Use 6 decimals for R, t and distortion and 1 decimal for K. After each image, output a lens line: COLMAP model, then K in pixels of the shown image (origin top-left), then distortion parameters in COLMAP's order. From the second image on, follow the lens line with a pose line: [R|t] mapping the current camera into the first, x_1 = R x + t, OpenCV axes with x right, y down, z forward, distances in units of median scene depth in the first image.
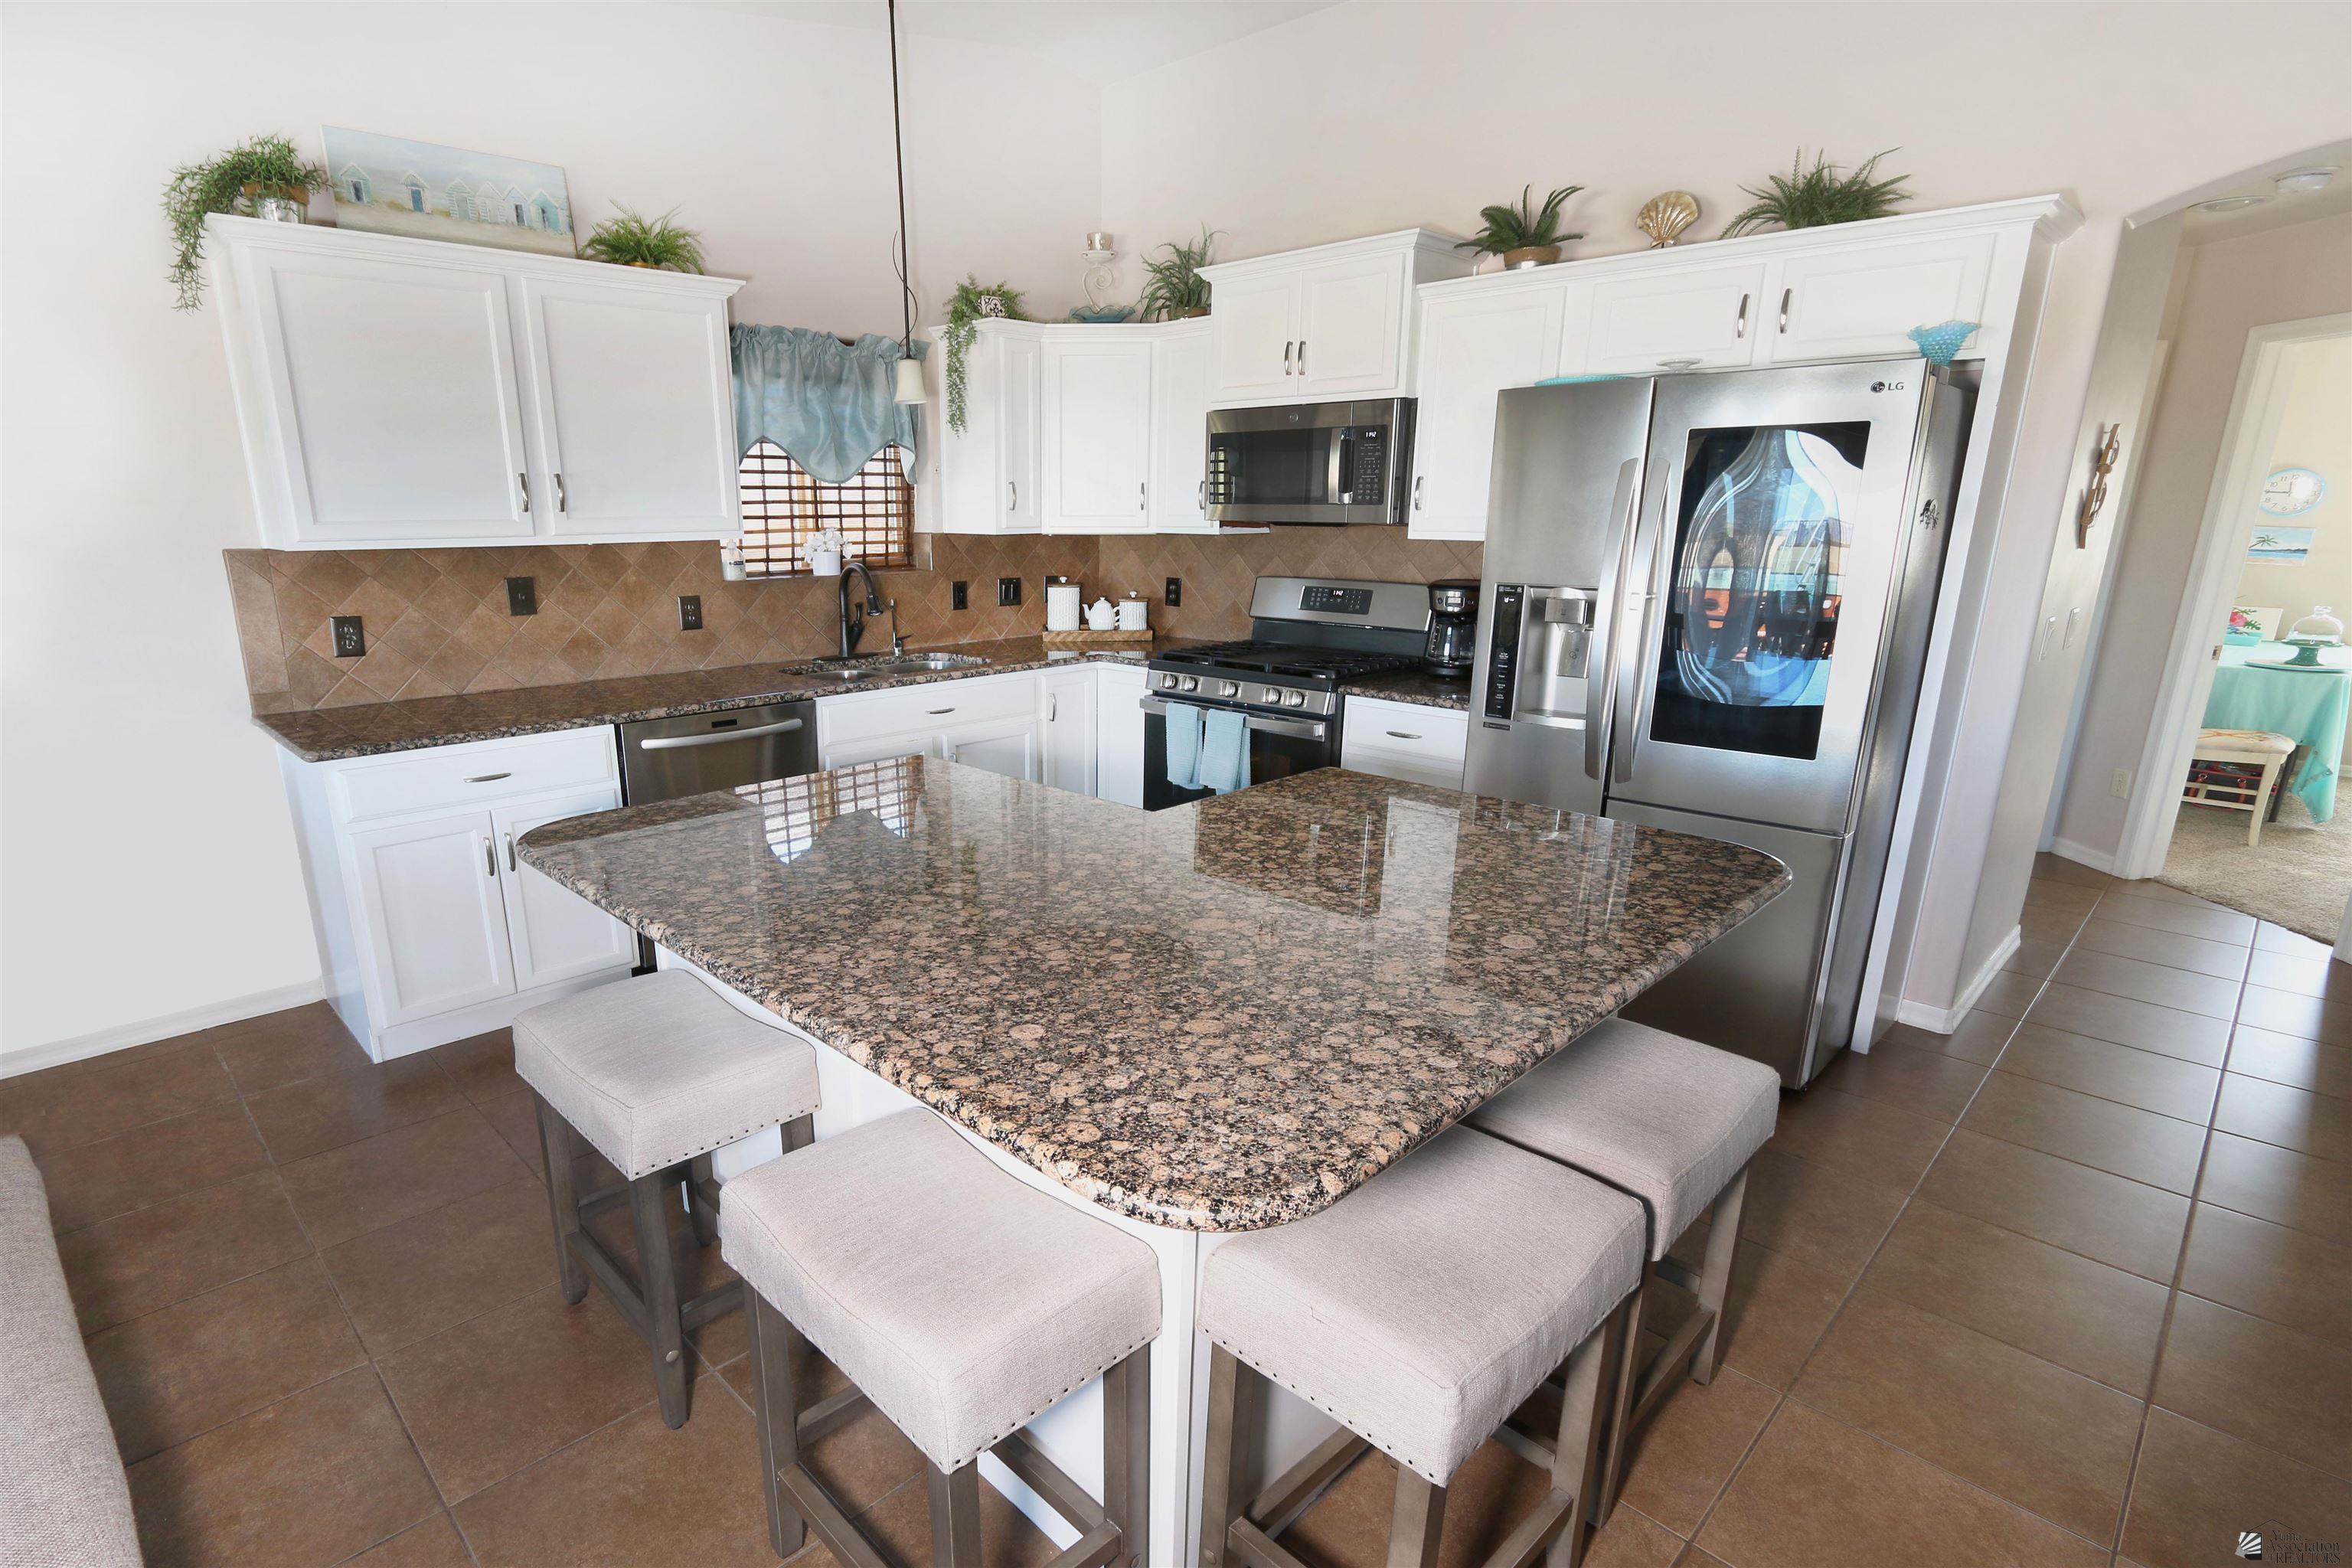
lens RADIAL K [[1008.2, 0, 1174.0], [0, 1008.2, 780.5], [0, 0, 1]] dist [-0.014267, -0.000025]
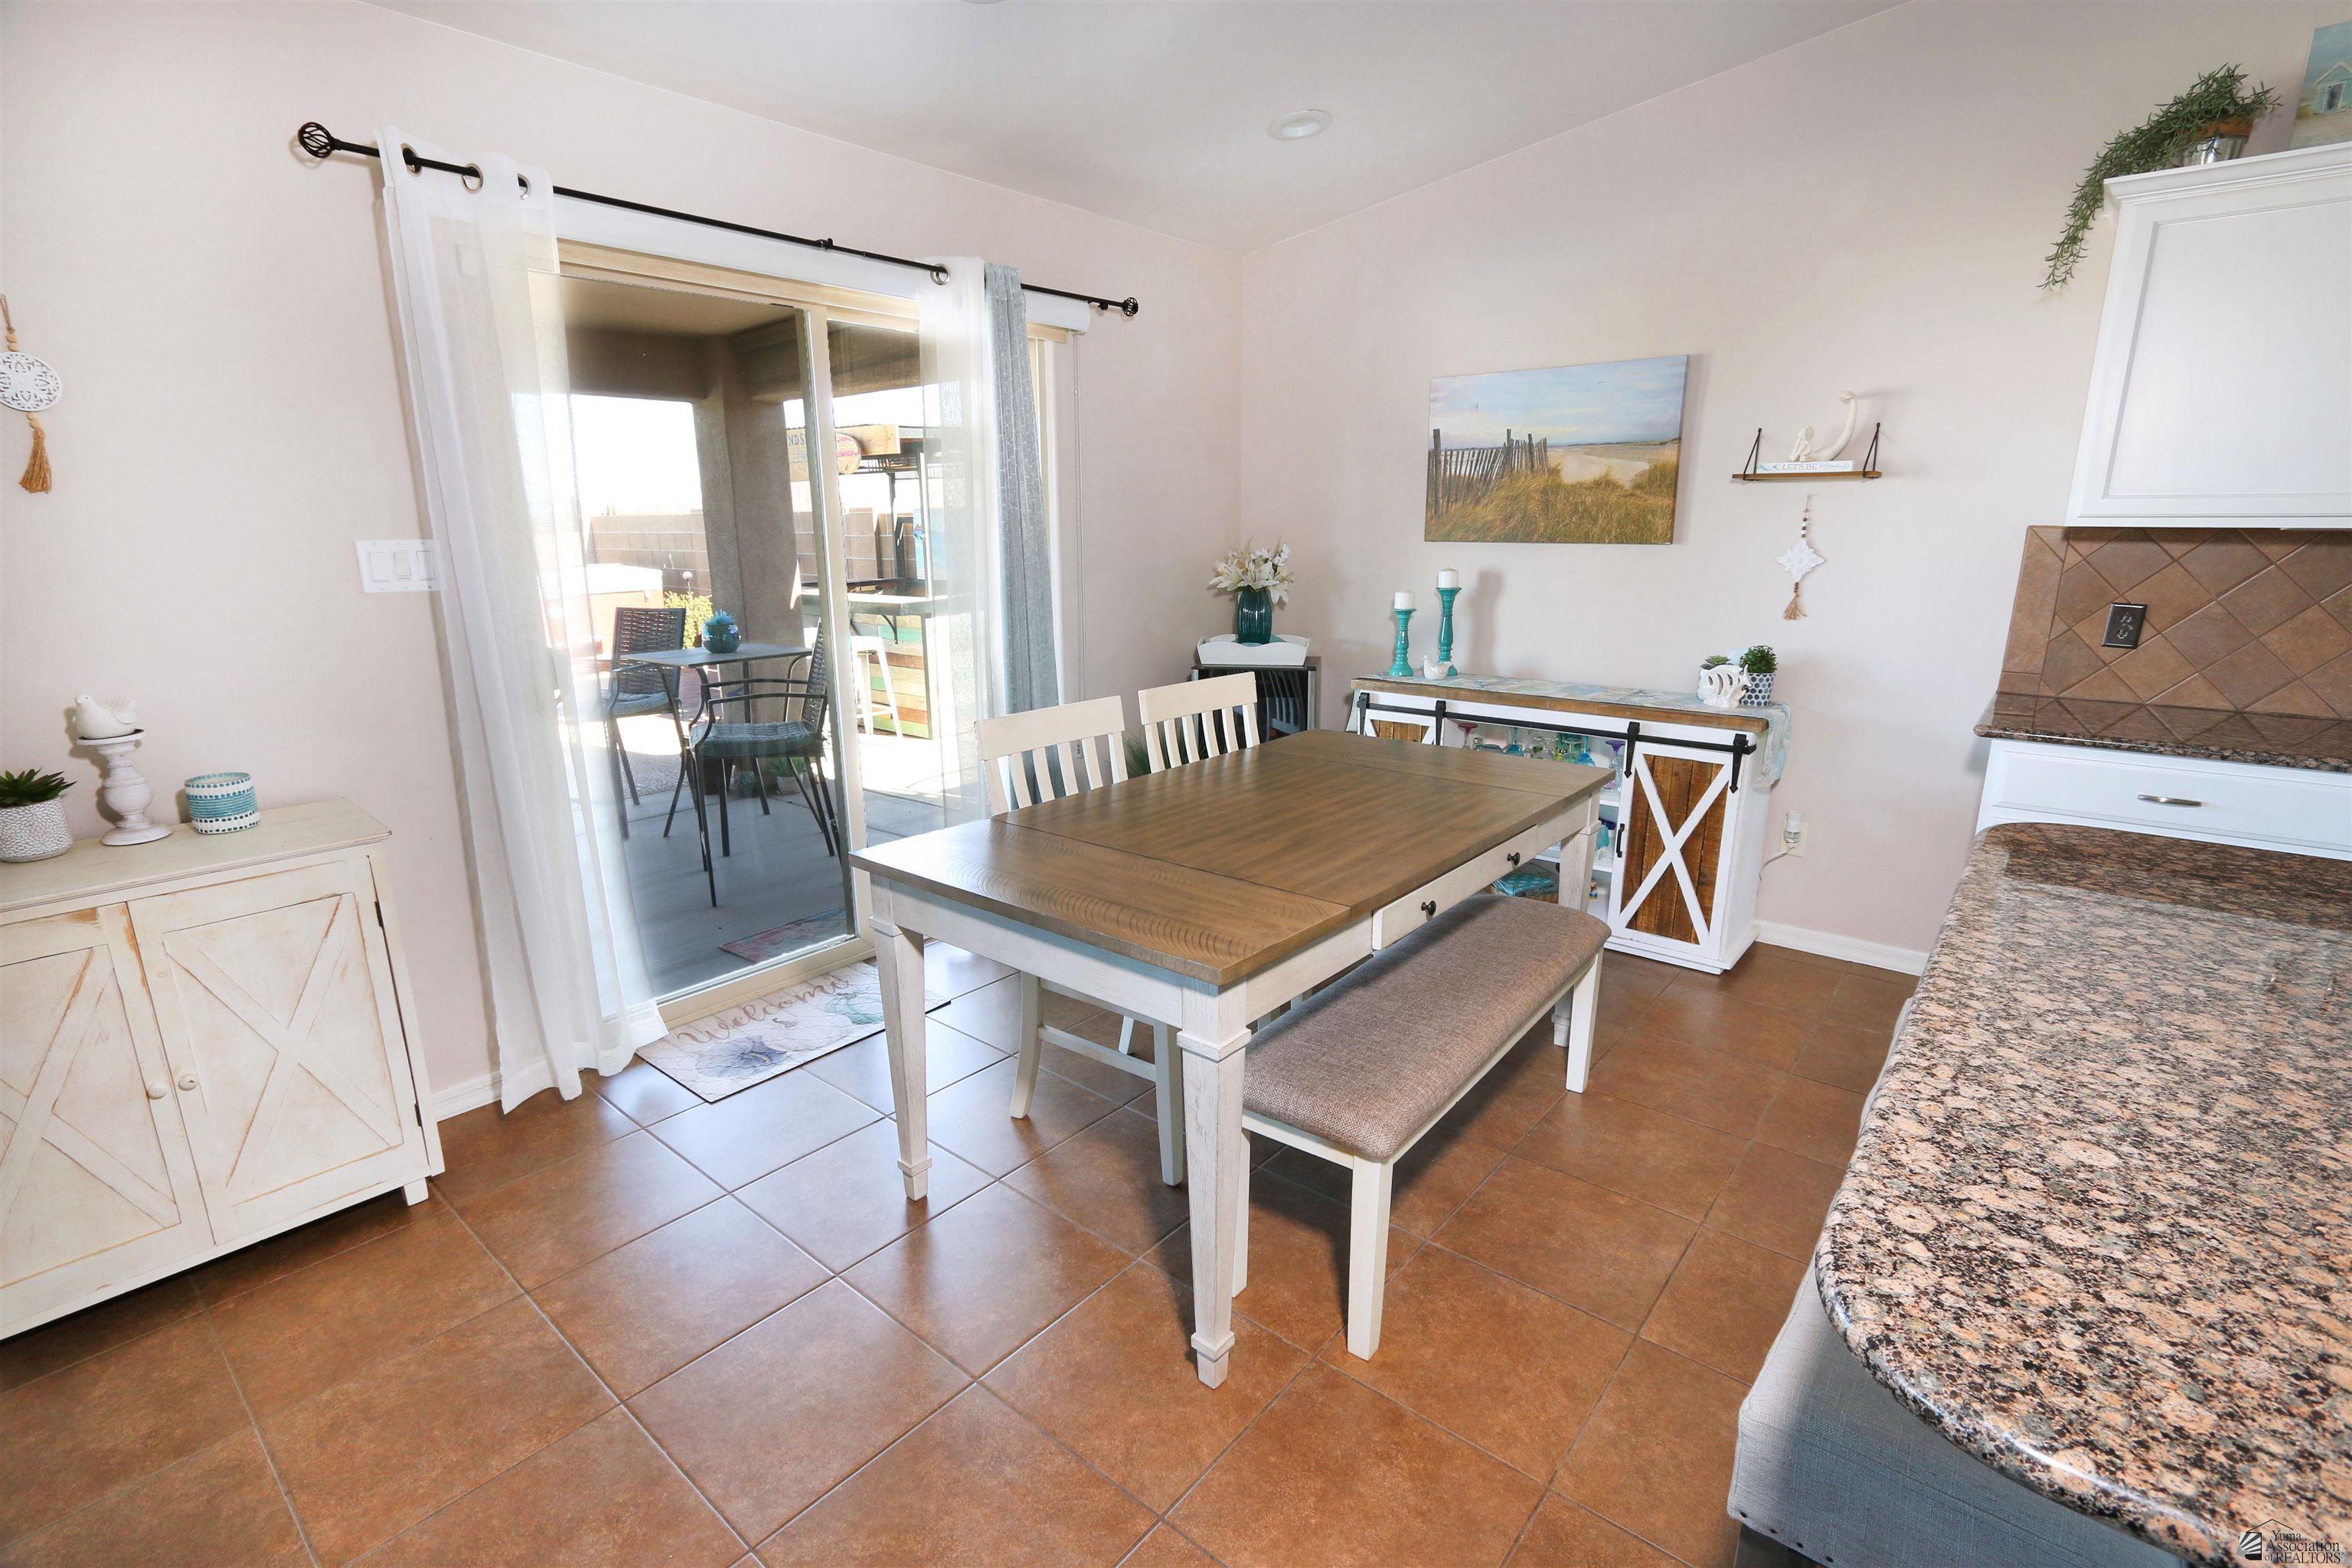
lens RADIAL K [[1082.1, 0, 1169.4], [0, 1082.1, 785.3], [0, 0, 1]] dist [-0.015175, 0.001442]
pose [[0.144845, 0.239725, -0.959975, 0.382235], [-0.234806, 0.950820, 0.202011, 0.006274], [0.961190, 0.196148, 0.194010, 0.179551]]
